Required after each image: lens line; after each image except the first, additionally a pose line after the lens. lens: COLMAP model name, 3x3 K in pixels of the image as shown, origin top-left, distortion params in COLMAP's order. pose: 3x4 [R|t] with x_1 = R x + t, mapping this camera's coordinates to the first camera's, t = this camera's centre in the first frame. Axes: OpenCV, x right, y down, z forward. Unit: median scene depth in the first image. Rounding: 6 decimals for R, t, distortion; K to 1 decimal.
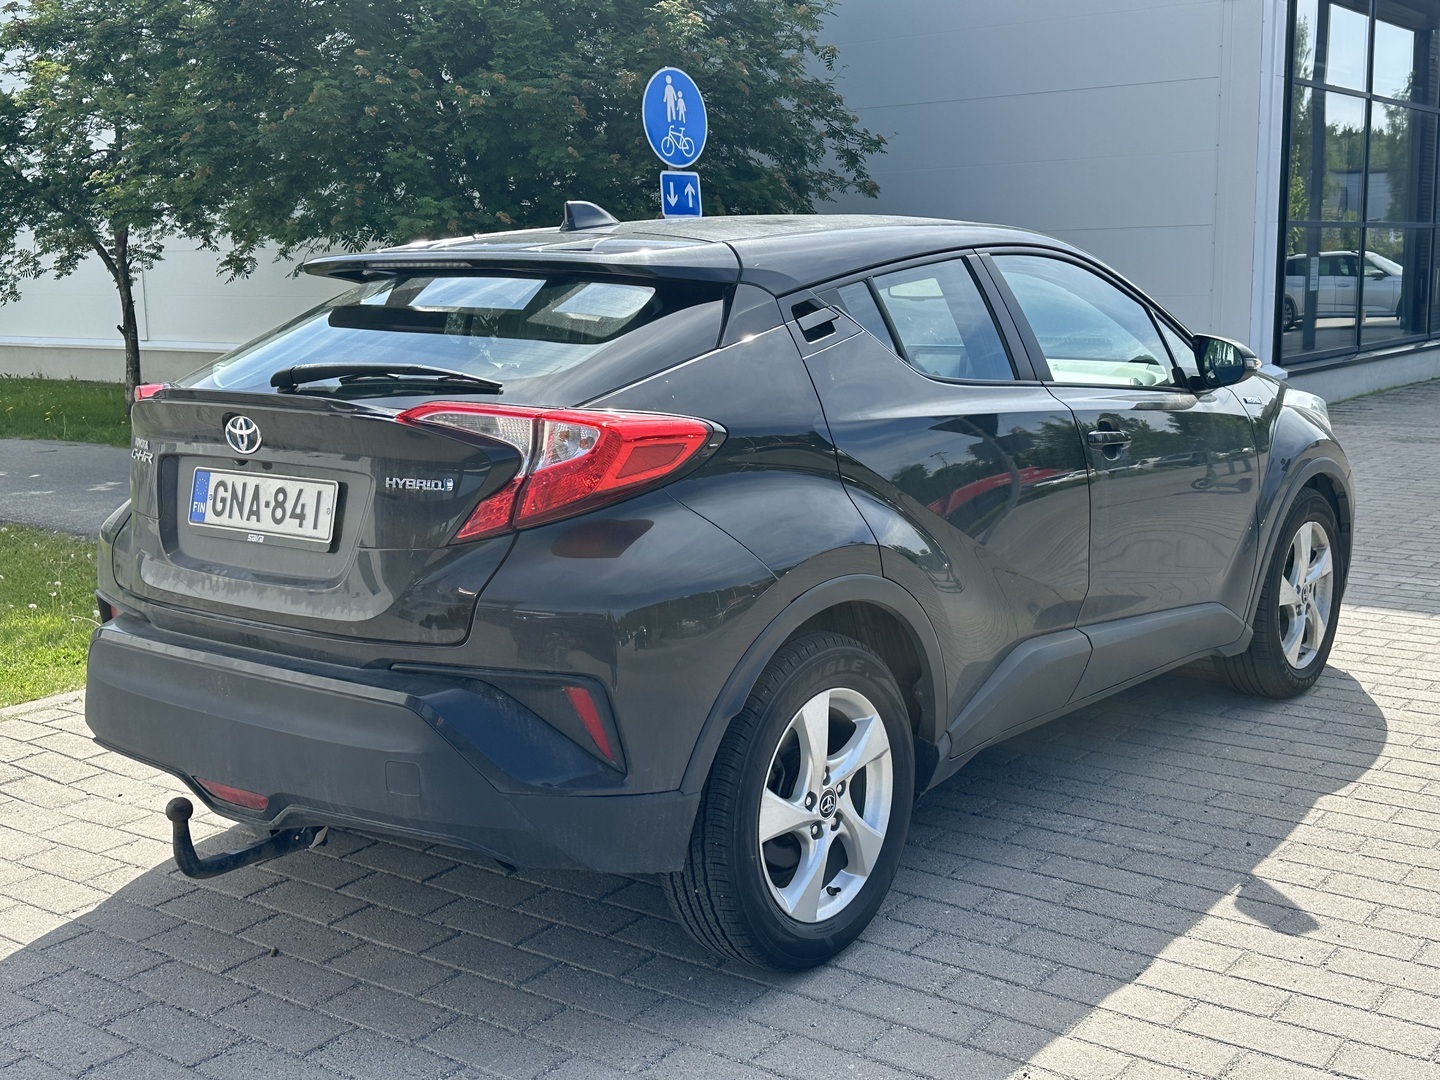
lens RADIAL K [[1708.7, 0, 719.9], [0, 1708.7, 541.7], [0, 0, 1]] dist [0.020677, 0.000000]
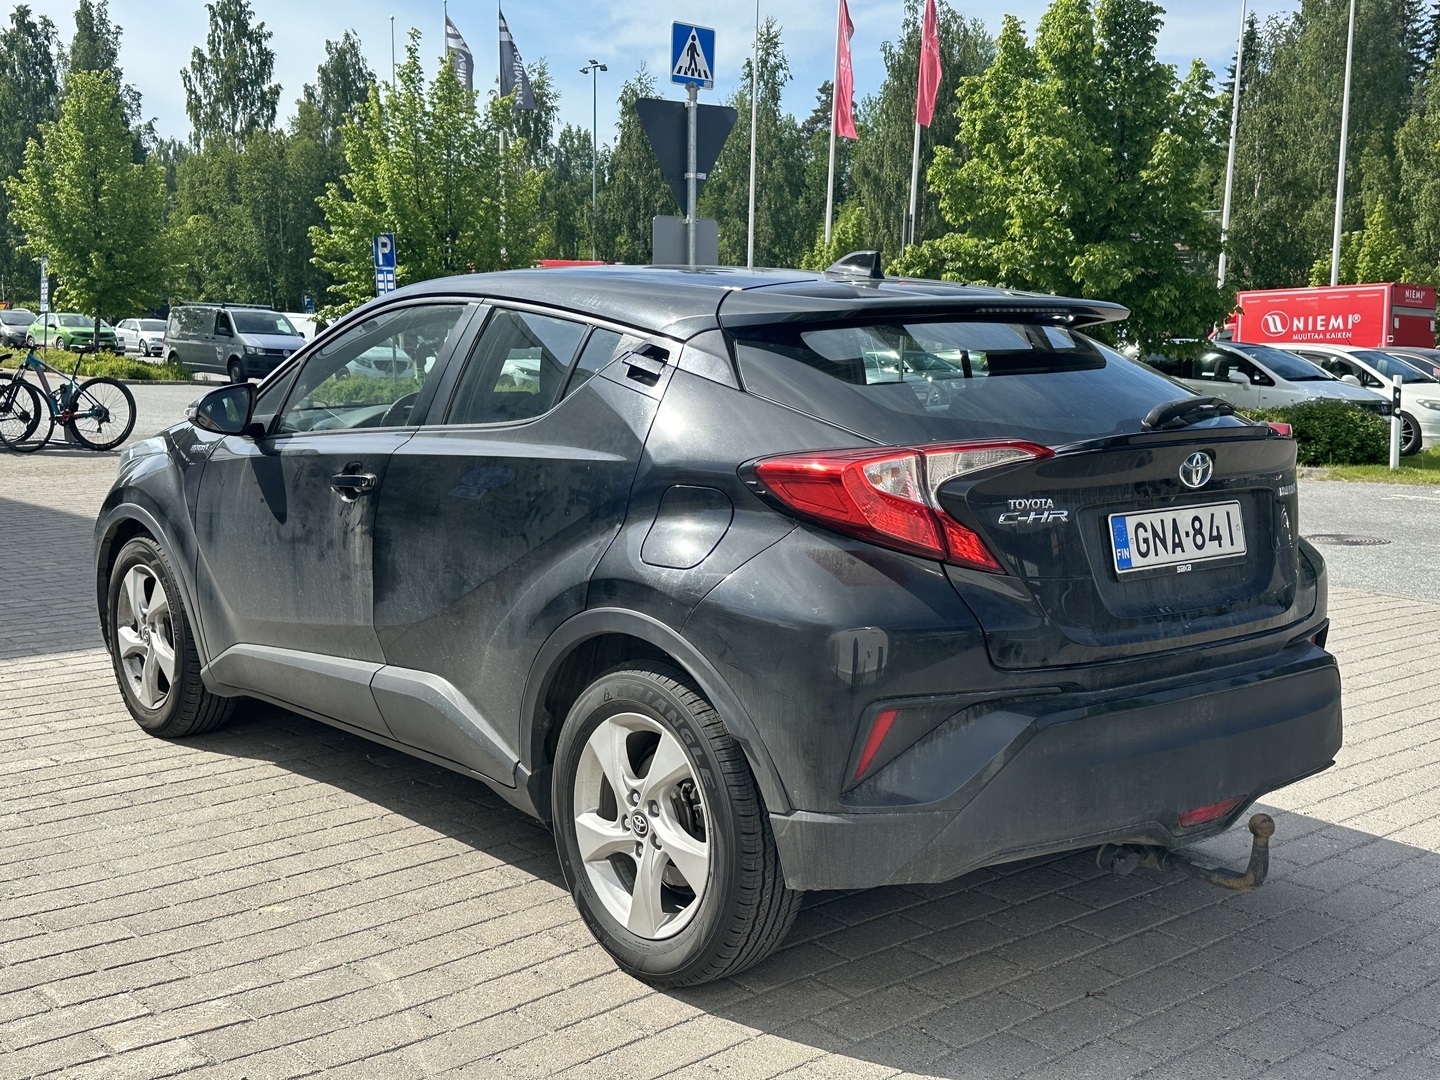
lens RADIAL K [[1708.7, 0, 720.8], [0, 1708.7, 538.2], [0, 0, 1]] dist [0.020677, 0.000000]
pose [[0.214485, -0.121821, 0.969100, -1.329556], [0.138159, 0.985999, 0.093368, -0.155387], [-0.966907, 0.113864, 0.228313, 1.022771]]
